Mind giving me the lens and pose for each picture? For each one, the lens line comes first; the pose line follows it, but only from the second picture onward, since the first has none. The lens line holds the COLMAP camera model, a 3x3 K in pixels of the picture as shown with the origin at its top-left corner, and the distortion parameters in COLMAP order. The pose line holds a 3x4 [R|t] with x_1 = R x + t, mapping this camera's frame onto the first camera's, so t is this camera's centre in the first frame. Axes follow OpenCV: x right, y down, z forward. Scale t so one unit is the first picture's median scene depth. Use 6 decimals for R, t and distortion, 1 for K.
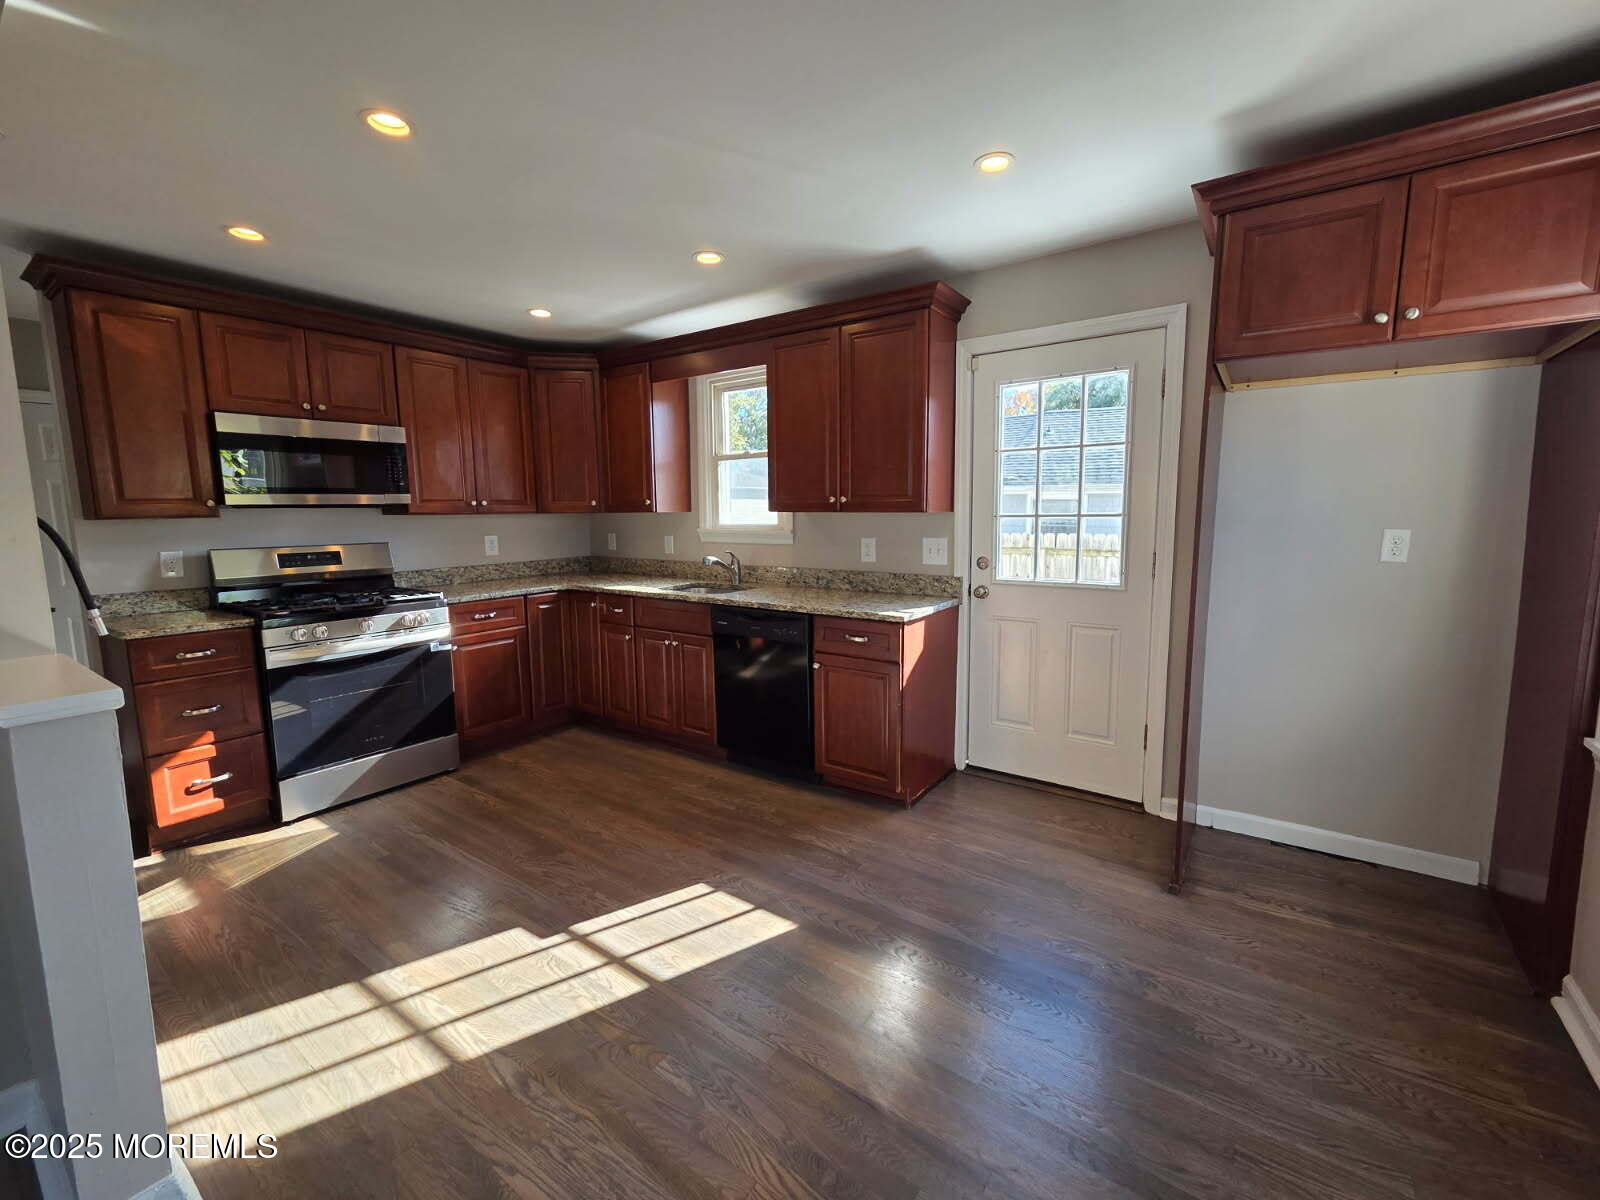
lens RADIAL K [[657.4, 0, 813.4], [0, 657.4, 591.2], [0, 0, 1]] dist [0.000134, 0.003744]
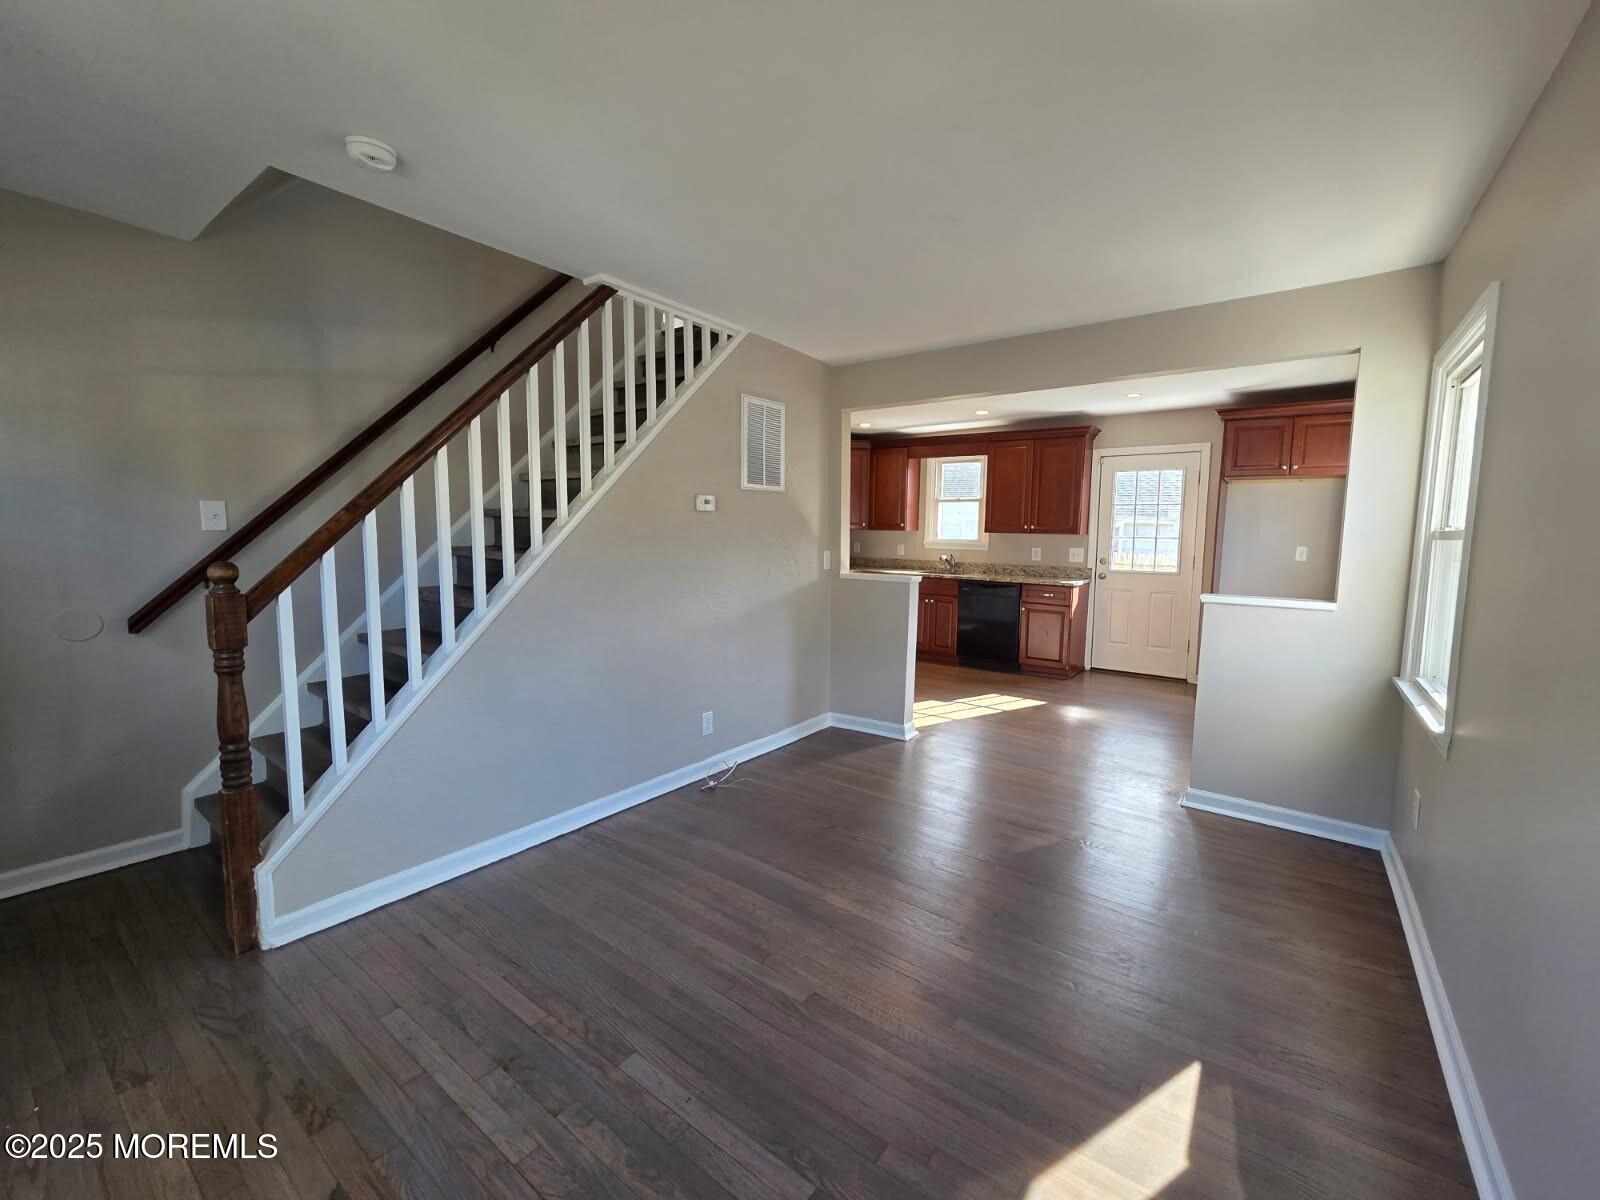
lens RADIAL K [[657.4, 0, 813.4], [0, 657.4, 591.2], [0, 0, 1]] dist [0.000134, 0.003744]
pose [[0.999500, 0.027240, -0.016034, -0.526285], [-0.027693, 0.999204, -0.028709, 0.116327], [0.015239, 0.029138, 0.999459, -0.890732]]
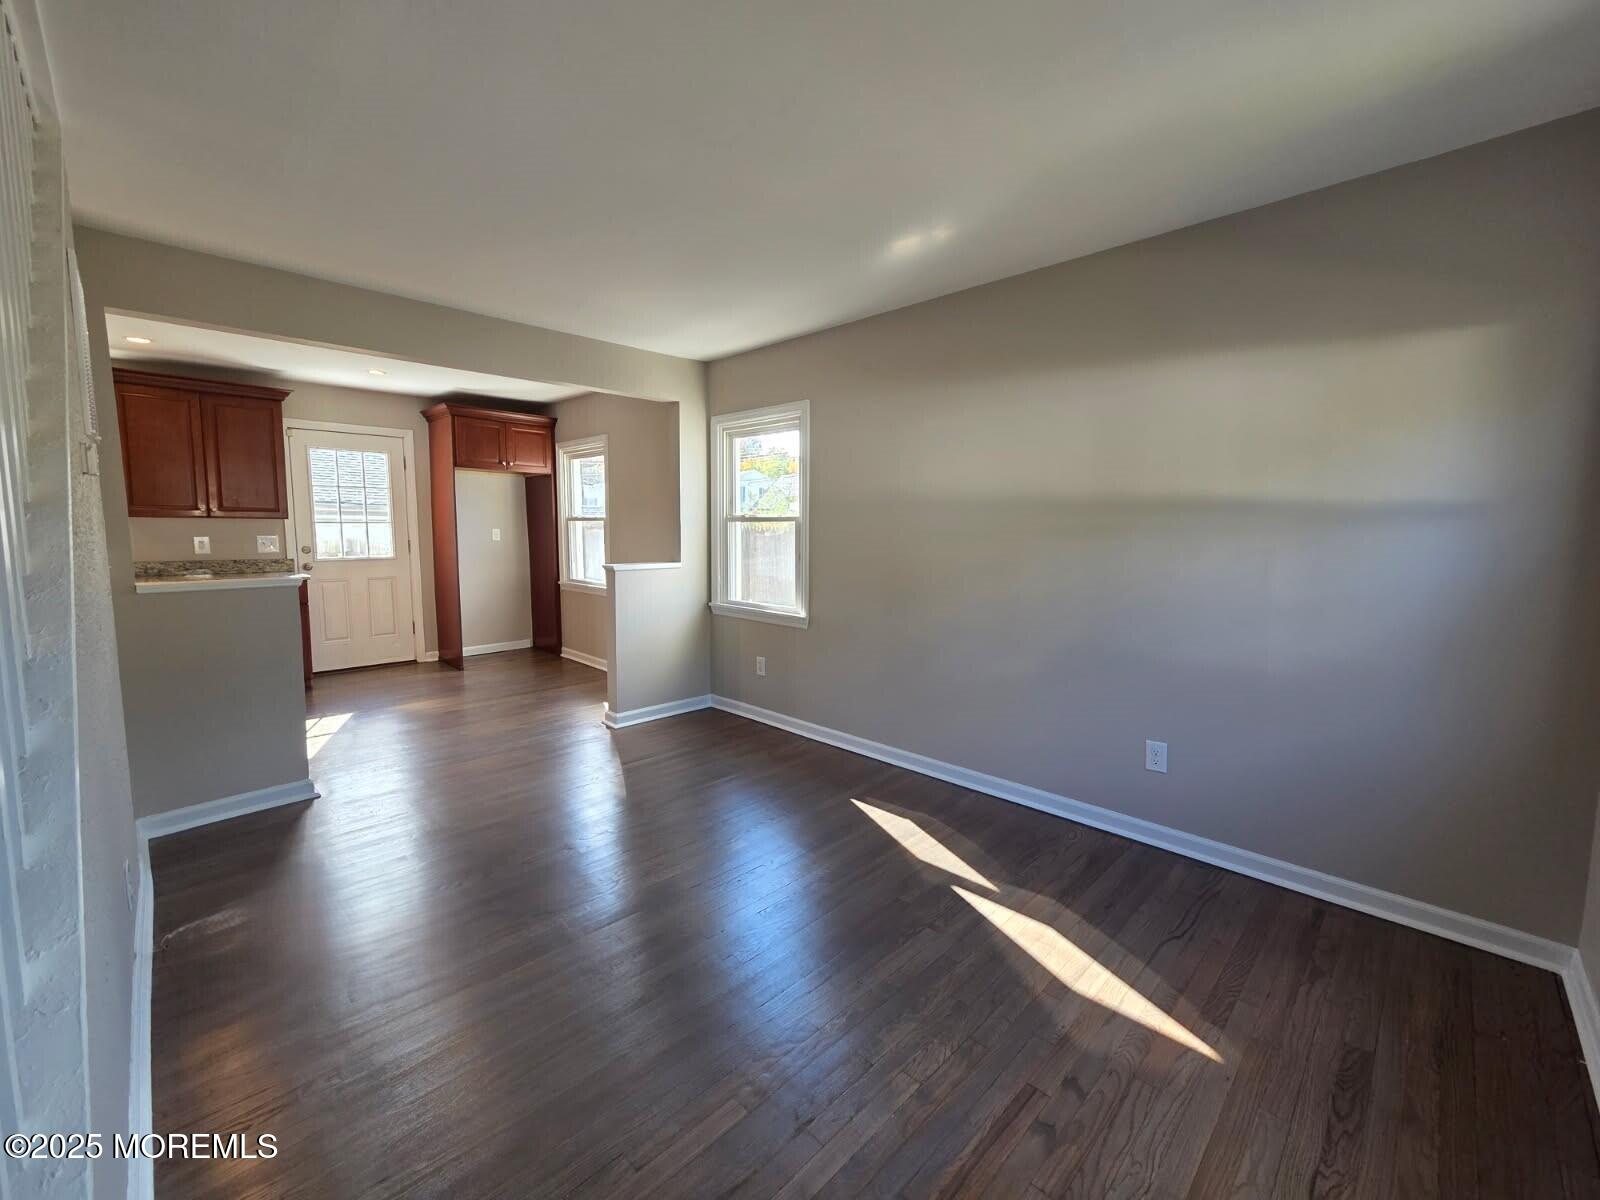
lens RADIAL K [[657.4, 0, 813.4], [0, 657.4, 591.2], [0, 0, 1]] dist [0.000134, 0.003744]
pose [[0.160230, -0.086244, 0.983305, -1.125338], [0.111230, 0.991408, 0.068830, 0.085012], [-0.980793, 0.098344, 0.168446, -0.522232]]
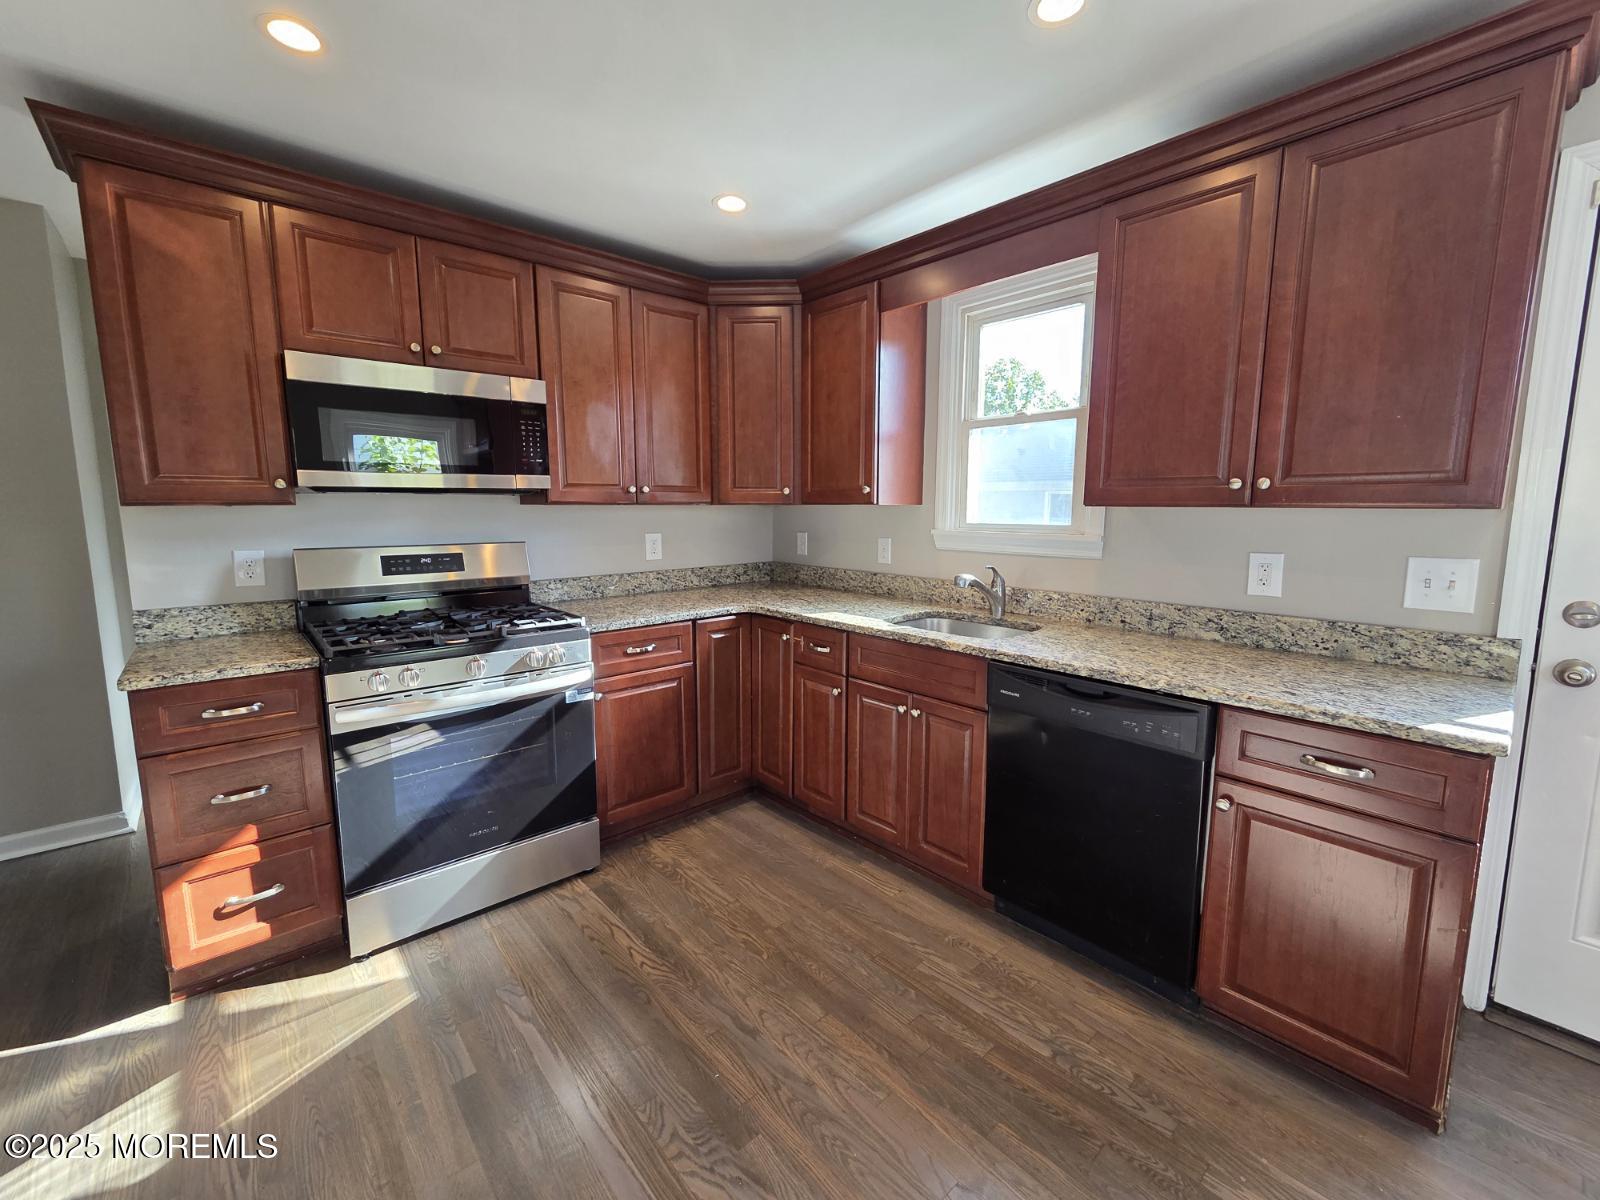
lens RADIAL K [[657.4, 0, 813.4], [0, 657.4, 591.2], [0, 0, 1]] dist [0.000134, 0.003744]
pose [[0.975464, 0.038845, -0.216706, -0.176306], [-0.037302, 0.999241, 0.011206, -0.041021], [0.216976, -0.002848, 0.976173, 0.369024]]
